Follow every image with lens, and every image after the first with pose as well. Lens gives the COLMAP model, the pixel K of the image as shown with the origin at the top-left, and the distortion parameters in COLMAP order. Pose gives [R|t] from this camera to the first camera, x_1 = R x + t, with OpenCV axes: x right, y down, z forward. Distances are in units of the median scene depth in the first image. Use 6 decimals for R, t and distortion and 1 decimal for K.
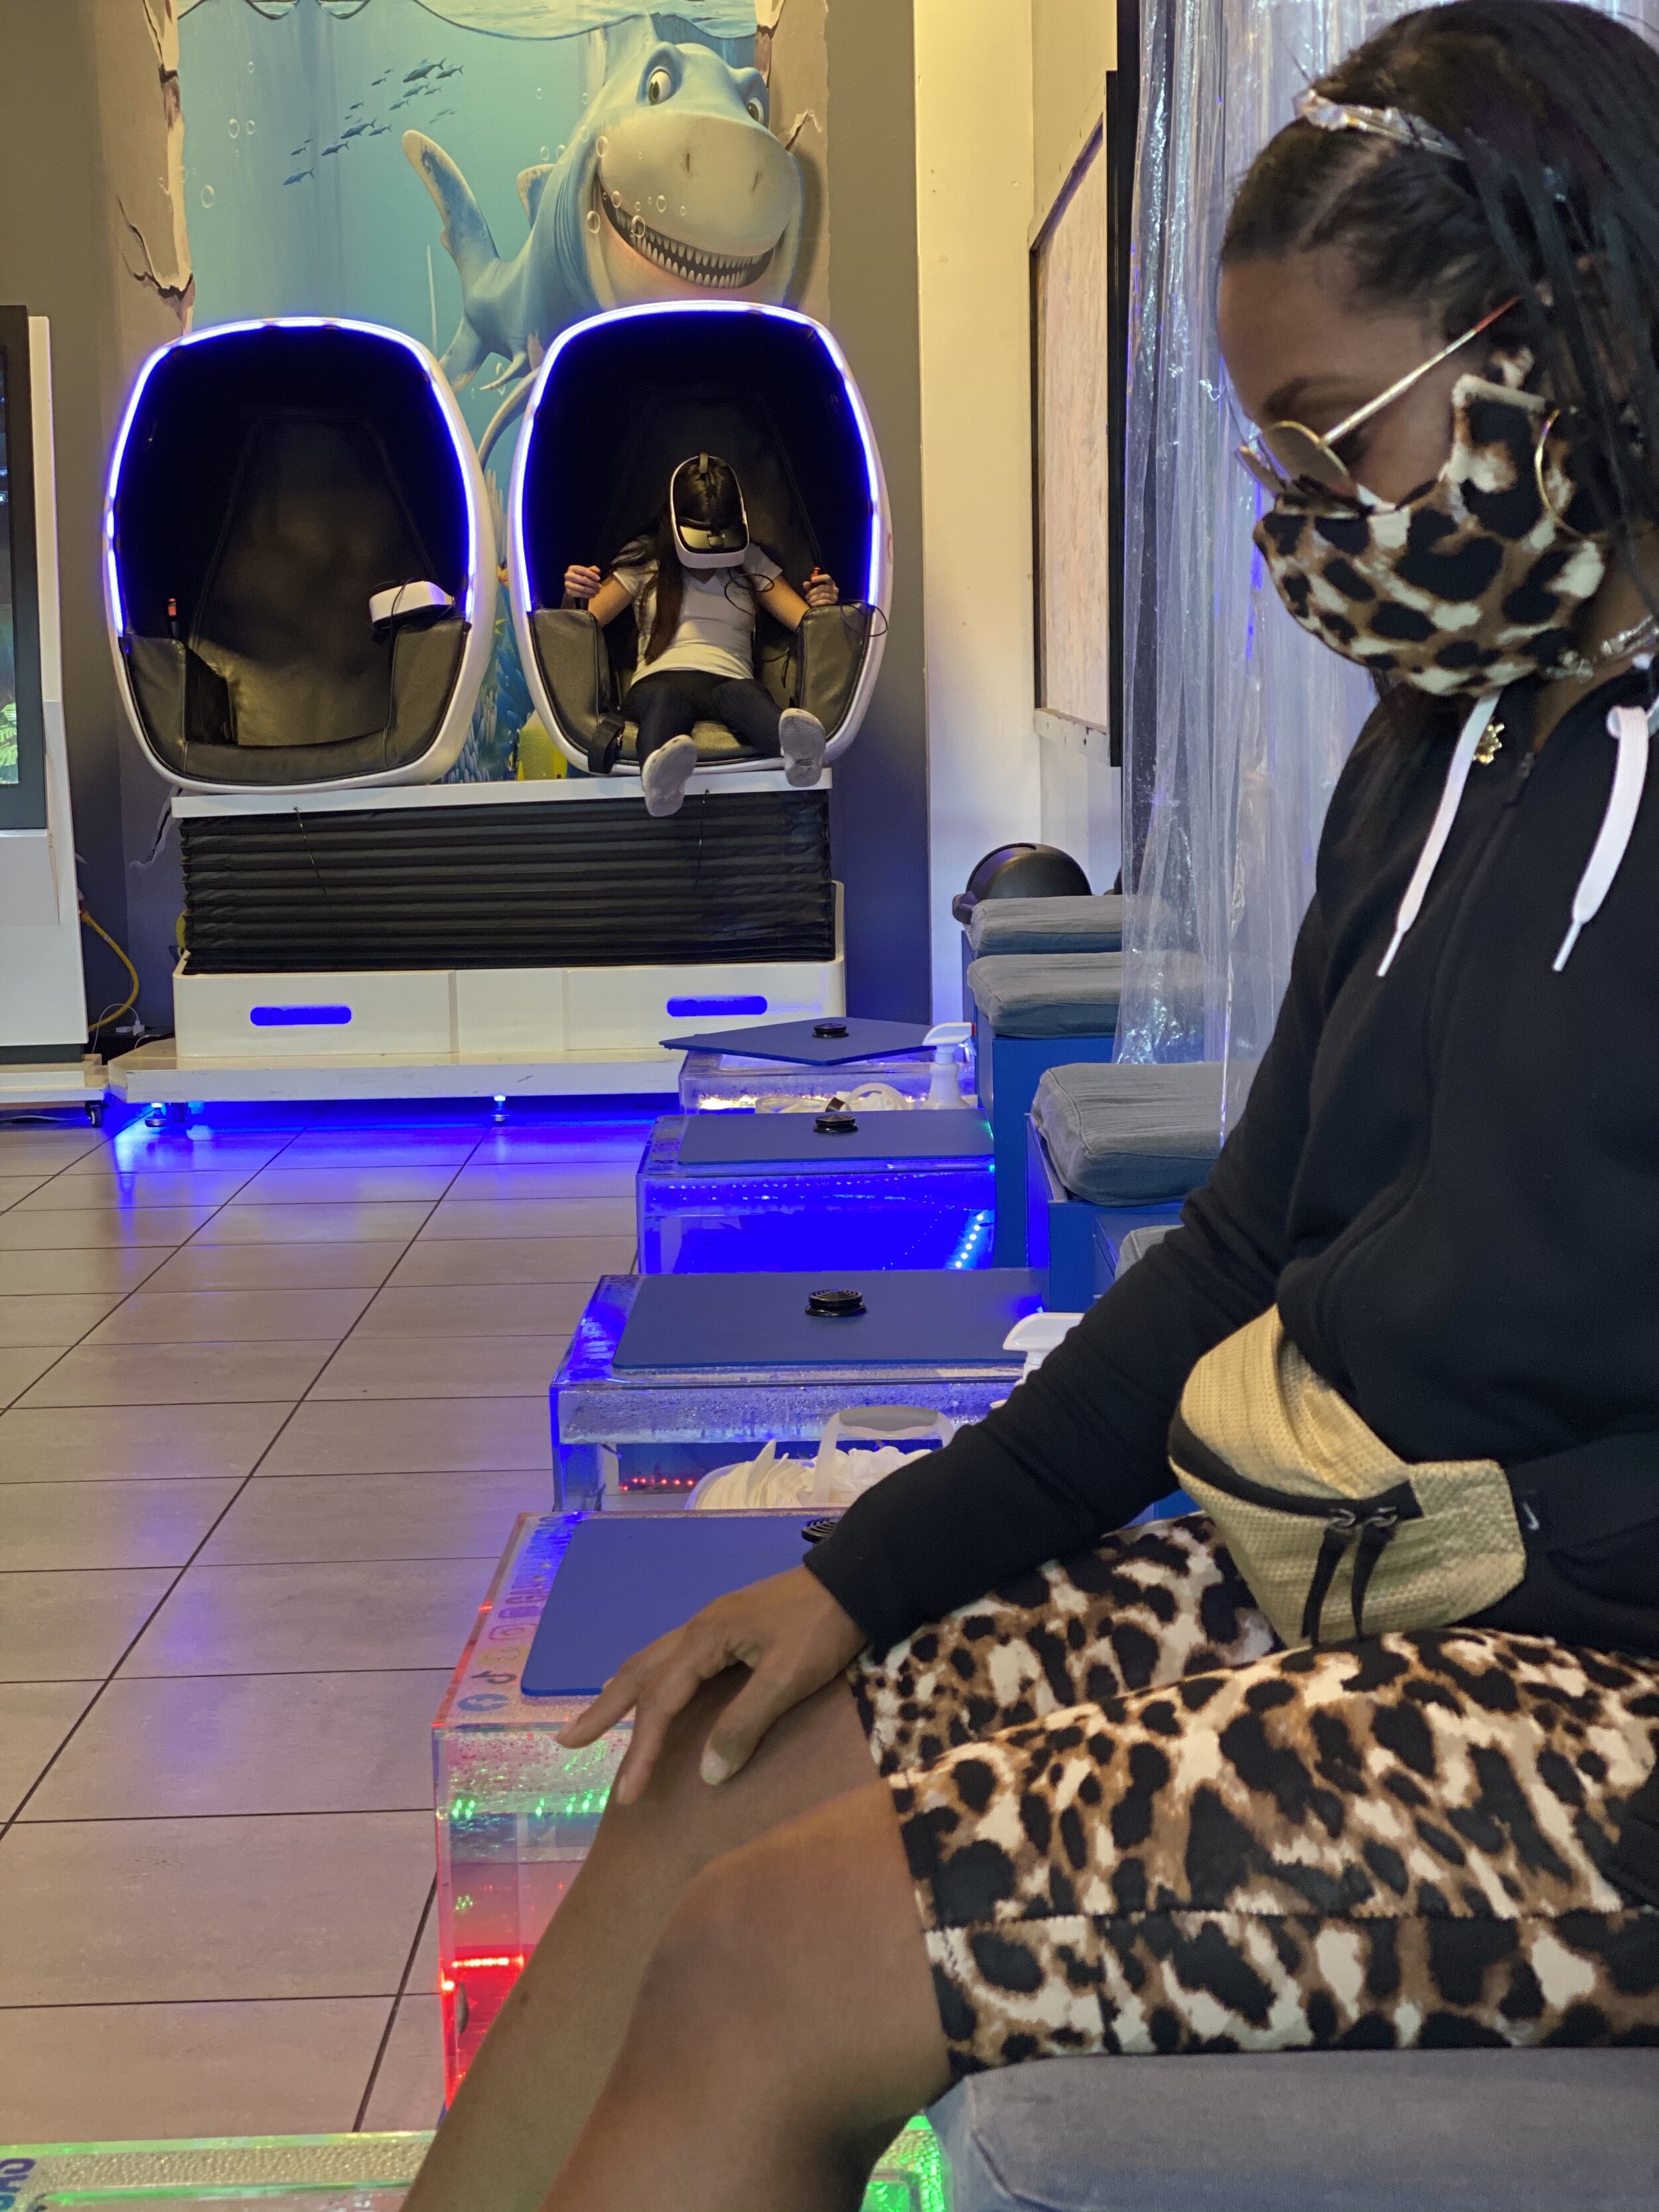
lens RADIAL K [[3314.1, 0, 829.5], [0, 3314.1, 1106.0], [0, 0, 1]] dist [-0.015266, 2.117060]
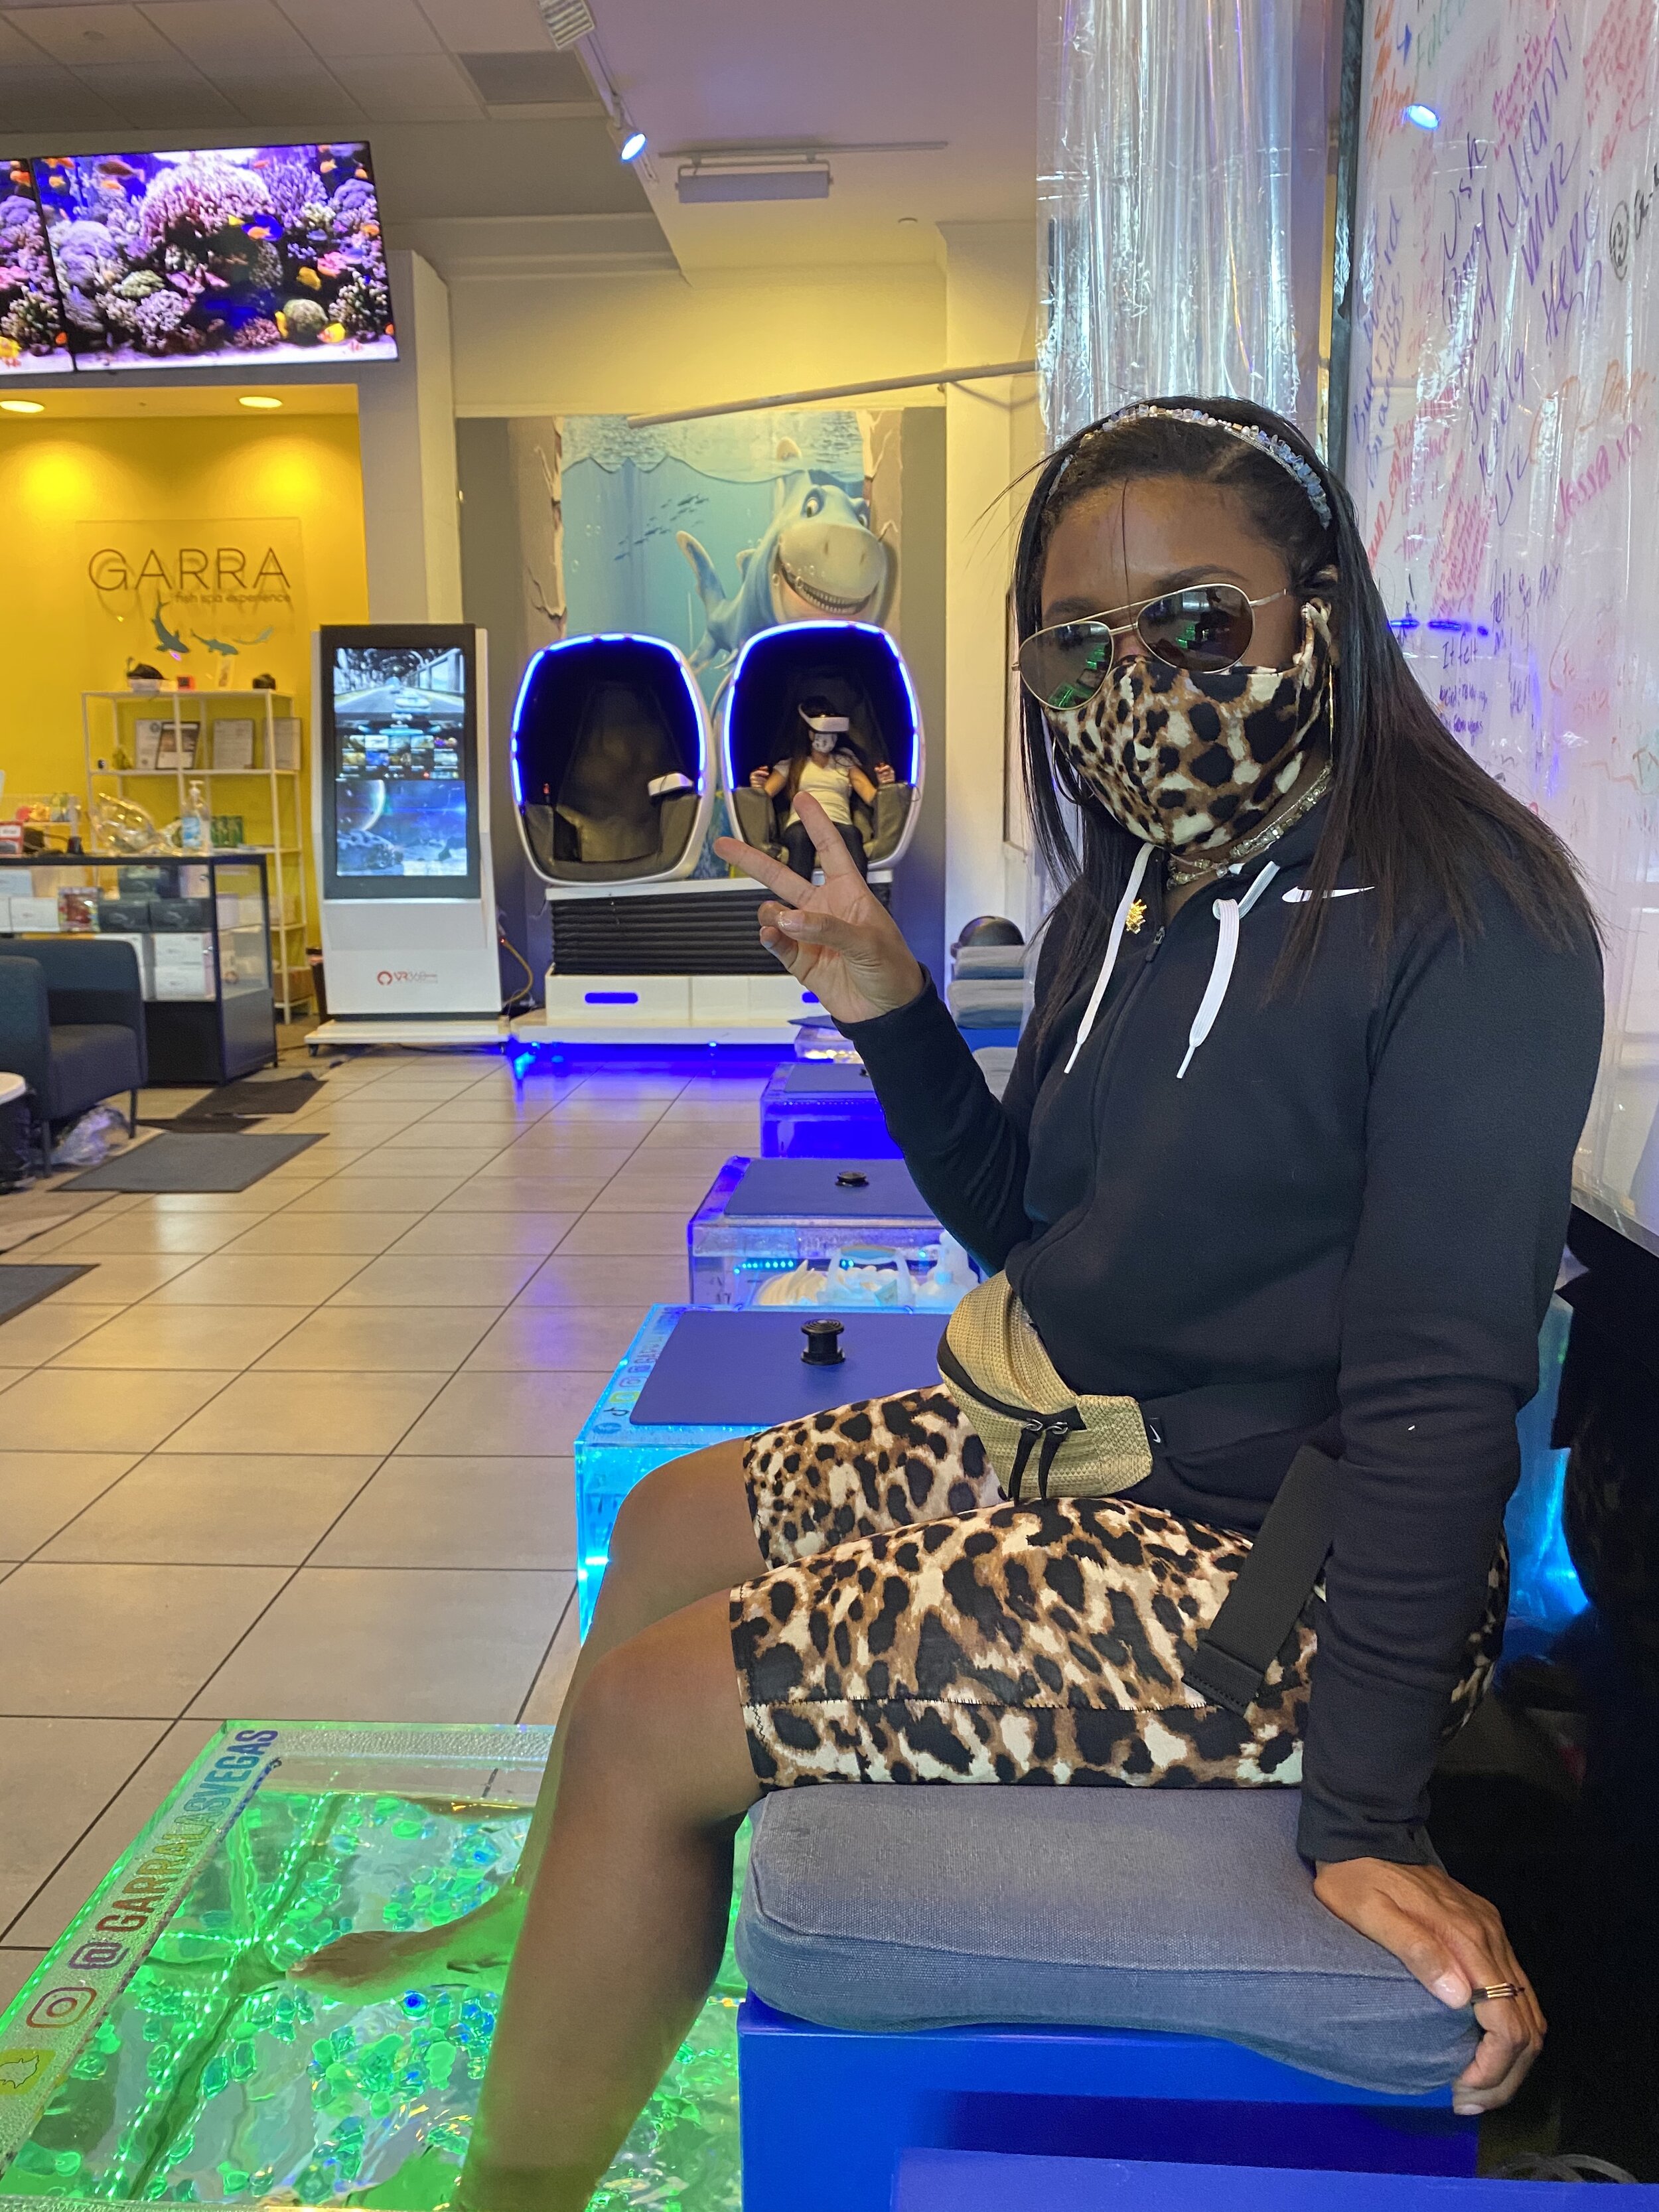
lens RADIAL K [[1721.6, 0, 831.7], [0, 1721.6, 1087.3], [0, 0, 1]] dist [0.269198, 0.000471]
pose [[0.999246, 0.019934, -0.033322, 0.088724], [-0.019194, 0.999565, 0.022398, -0.048427], [0.033754, -0.021741, 0.999194, 0.206984]]
